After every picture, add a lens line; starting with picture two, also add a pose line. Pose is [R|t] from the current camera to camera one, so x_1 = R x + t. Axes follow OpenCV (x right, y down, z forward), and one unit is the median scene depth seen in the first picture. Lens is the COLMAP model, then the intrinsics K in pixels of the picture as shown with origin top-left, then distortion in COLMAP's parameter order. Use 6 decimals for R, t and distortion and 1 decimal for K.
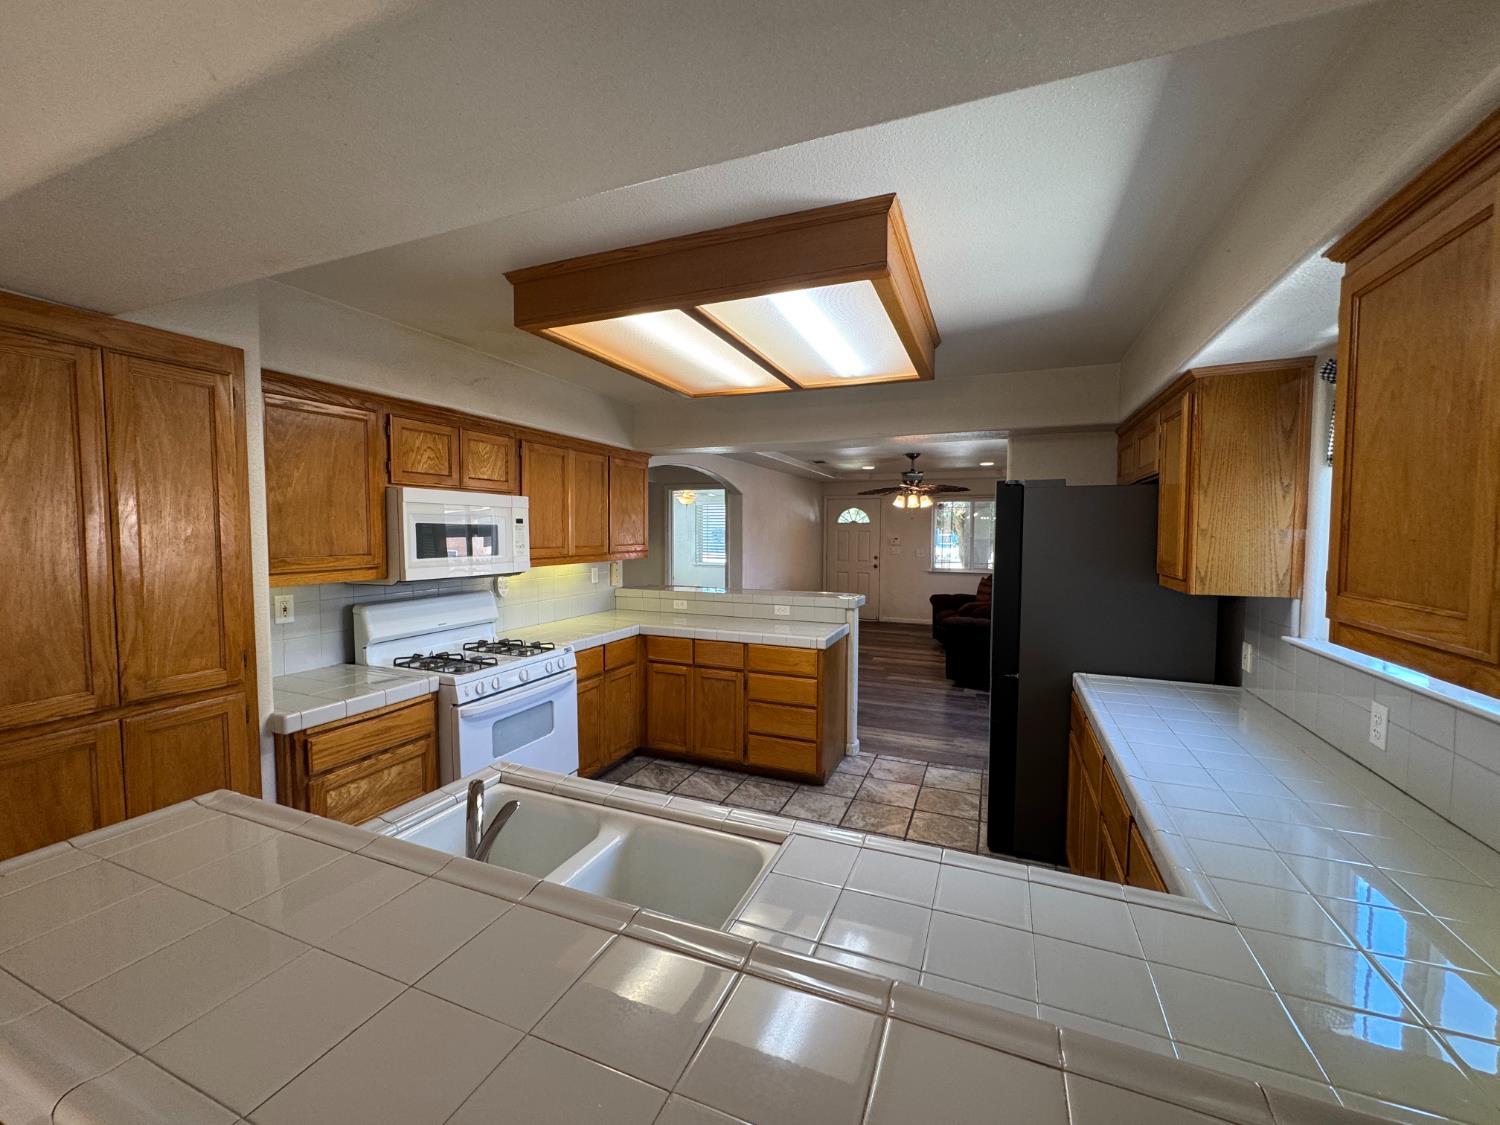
lens RADIAL K [[599.7, 0, 749.4], [0, 599.7, 561.0], [0, 0, 1]] dist [-0.002433, 0.001125]
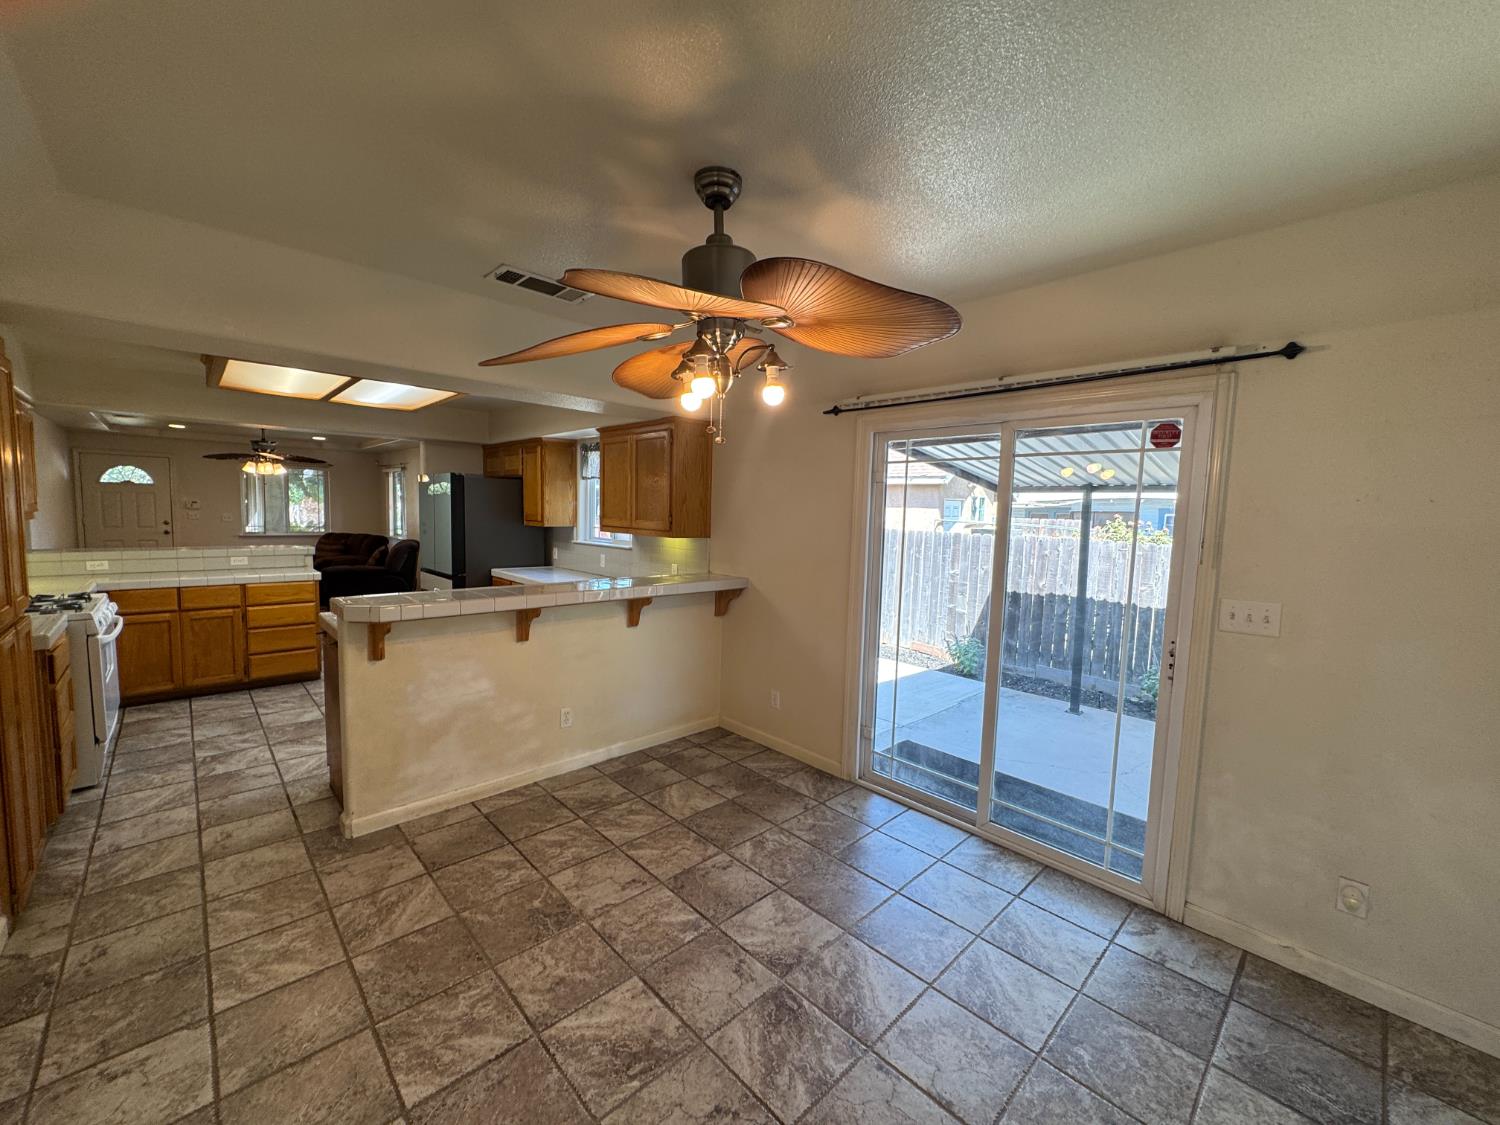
lens RADIAL K [[599.7, 0, 747.3], [0, 599.7, 558.8], [0, 0, 1]] dist [-0.002433, 0.001125]
pose [[0.404731, -0.068850, 0.911840, -0.711964], [0.022992, 0.997612, 0.065121, 0.026793], [-0.914147, -0.005392, 0.405348, -0.466027]]
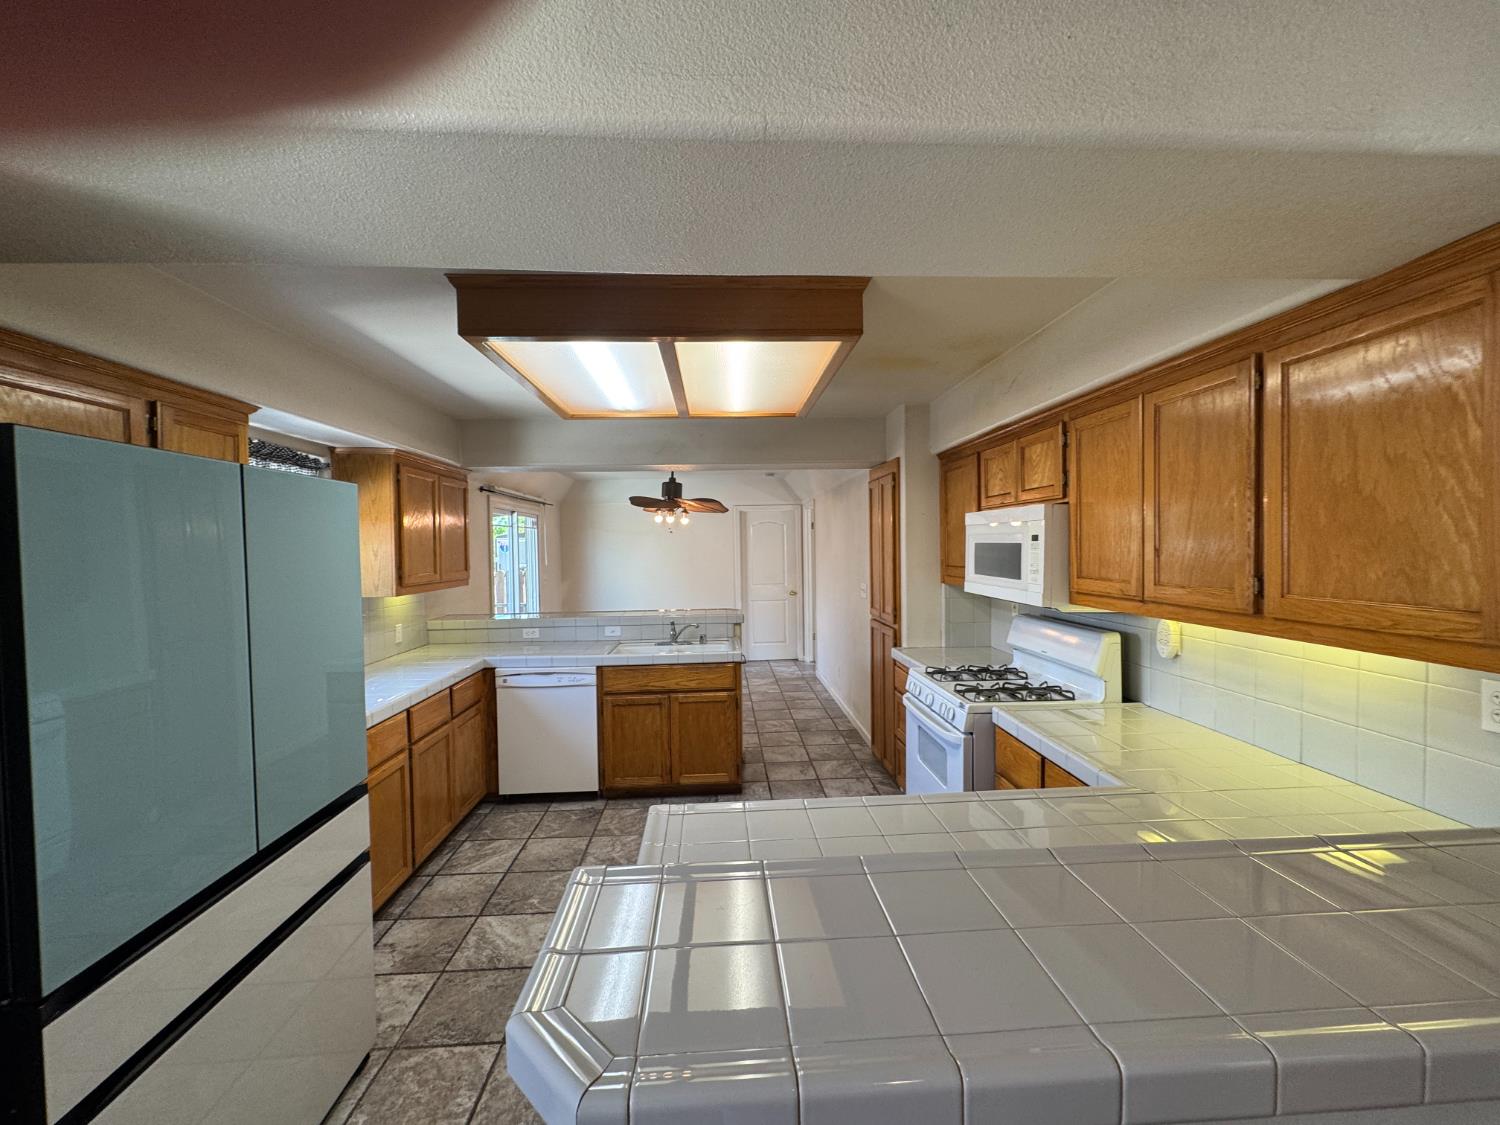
lens RADIAL K [[599.7, 0, 748.9], [0, 599.7, 562.7], [0, 0, 1]] dist [-0.002433, 0.001125]
pose [[-0.902165, 0.021457, -0.430857, 0.232756], [-0.012354, 0.997068, 0.075523, -0.077130], [0.431214, 0.073457, -0.899255, 1.332375]]
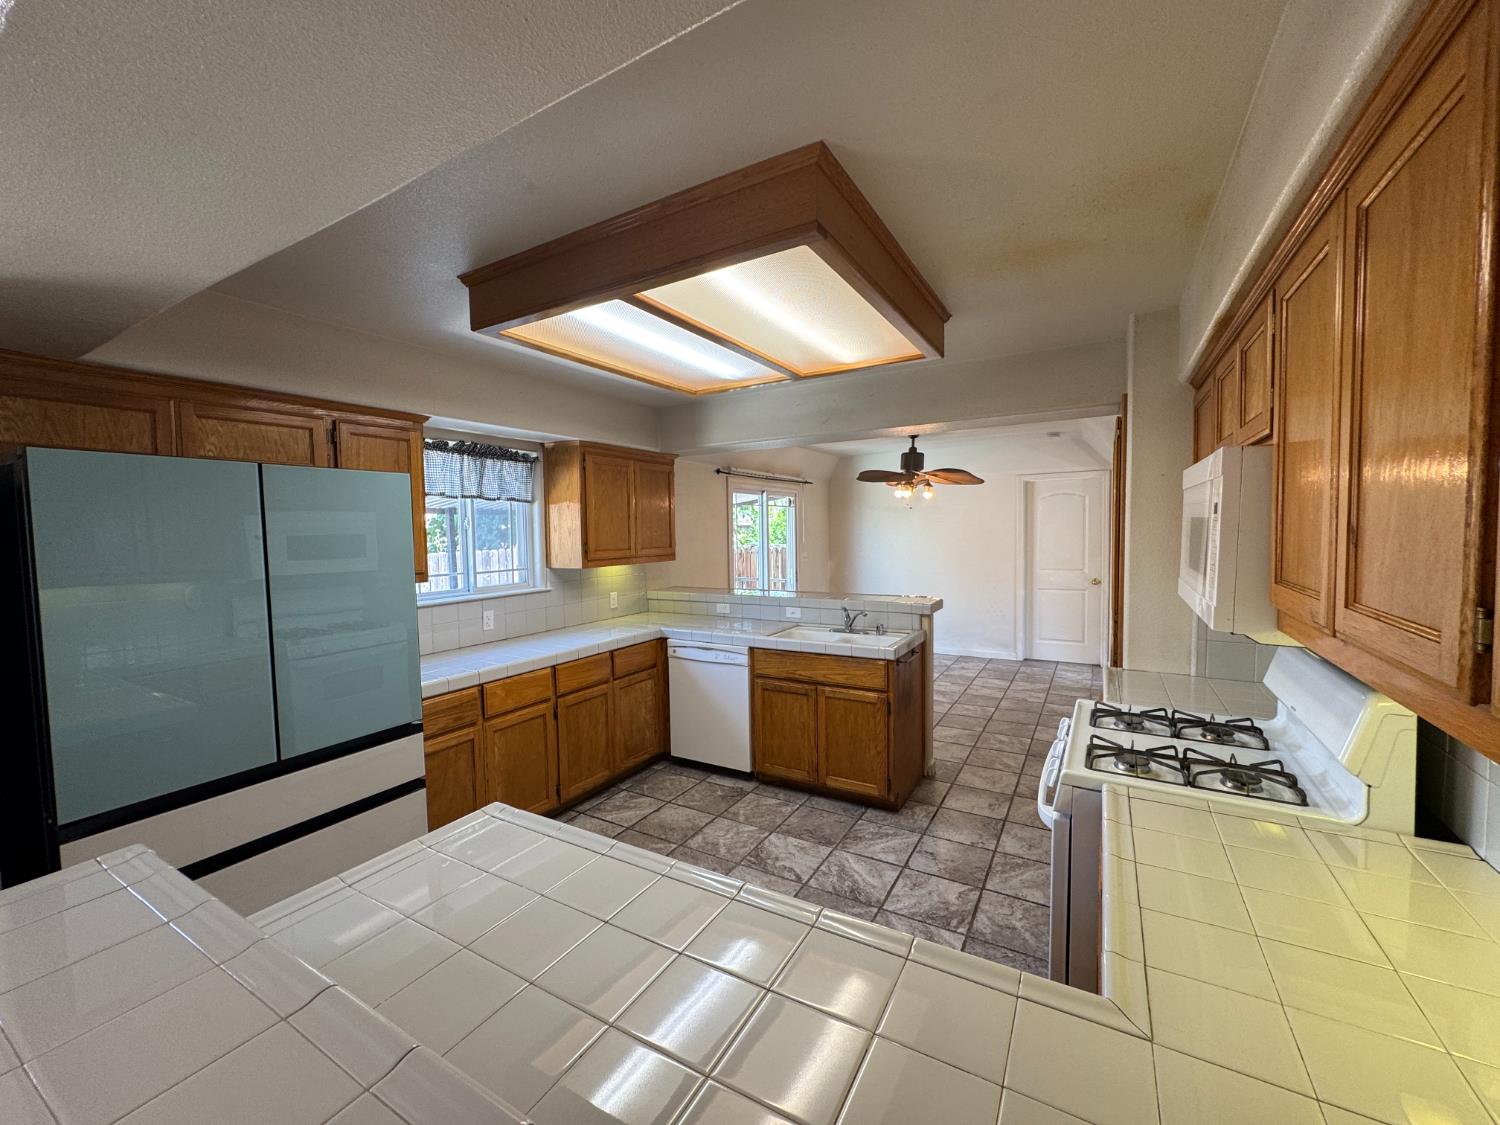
lens RADIAL K [[599.7, 0, 749.9], [0, 599.7, 562.0], [0, 0, 1]] dist [-0.002433, 0.001125]
pose [[-0.990237, 0.004833, 0.139313, -0.099397], [0.020245, 0.993789, 0.109427, -0.071639], [-0.137919, 0.111180, -0.984184, 1.287078]]
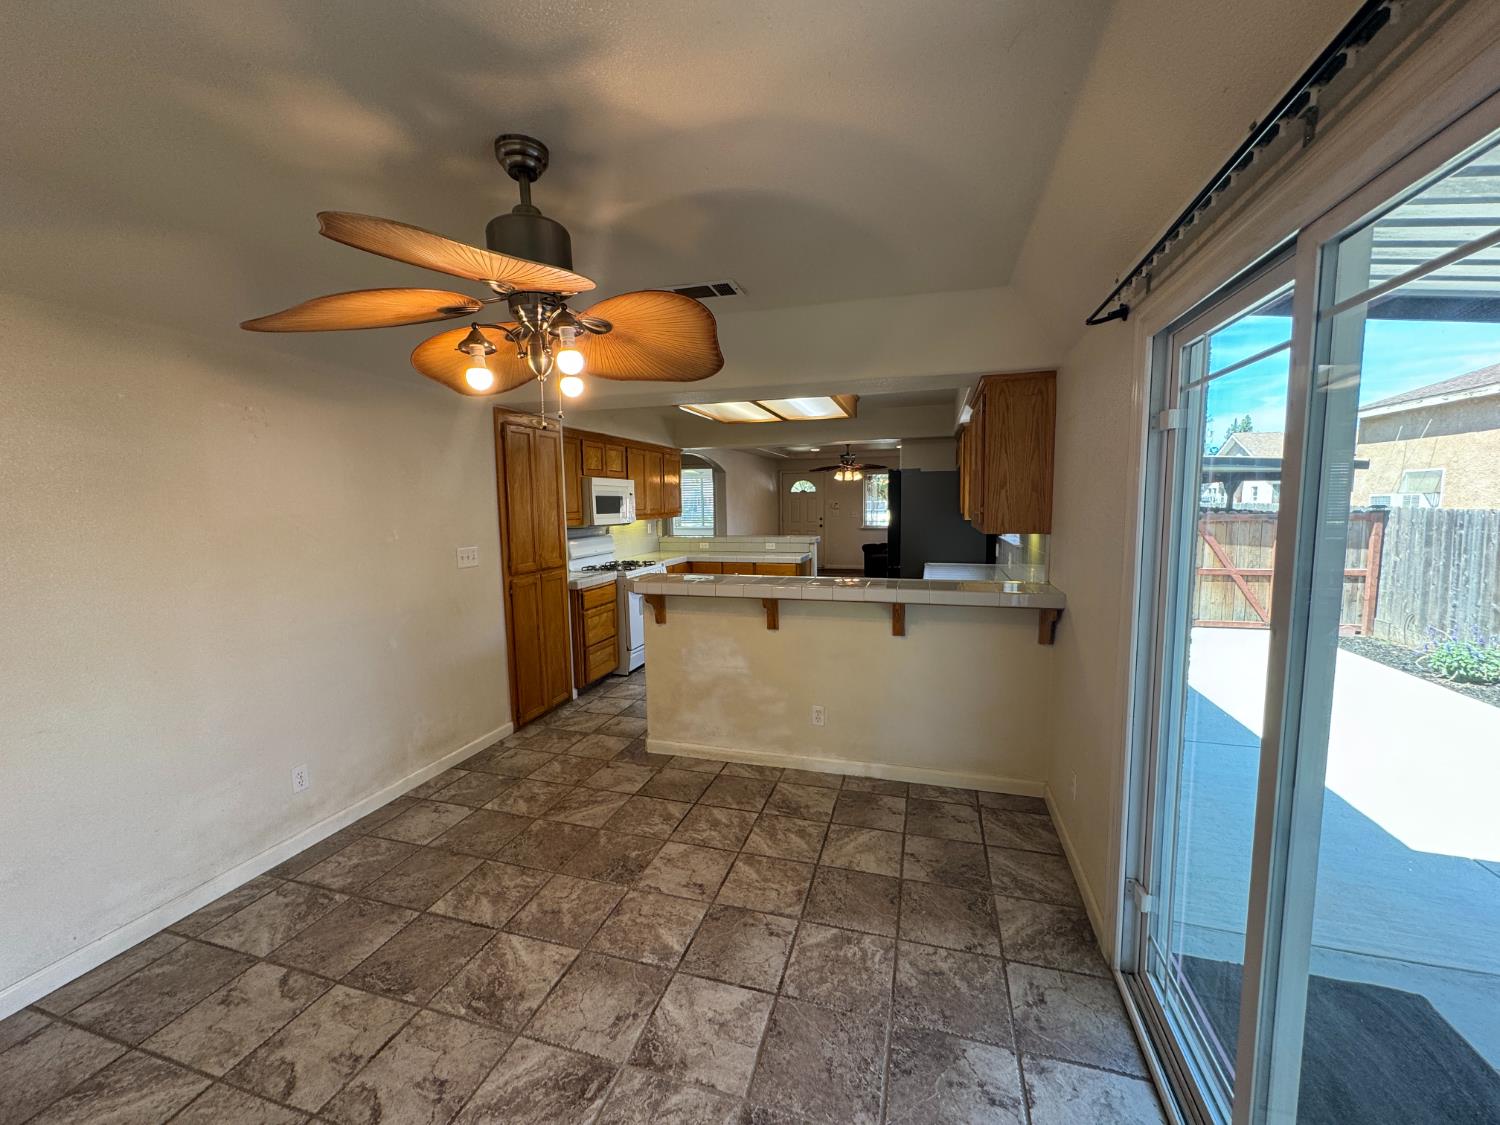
lens RADIAL K [[599.7, 0, 749.6], [0, 599.7, 557.9], [0, 0, 1]] dist [-0.002433, 0.001125]
pose [[0.994744, -0.028601, 0.098316, -0.187565], [0.024330, 0.998719, 0.044368, 0.045664], [-0.099459, -0.041742, 0.994166, -0.709315]]
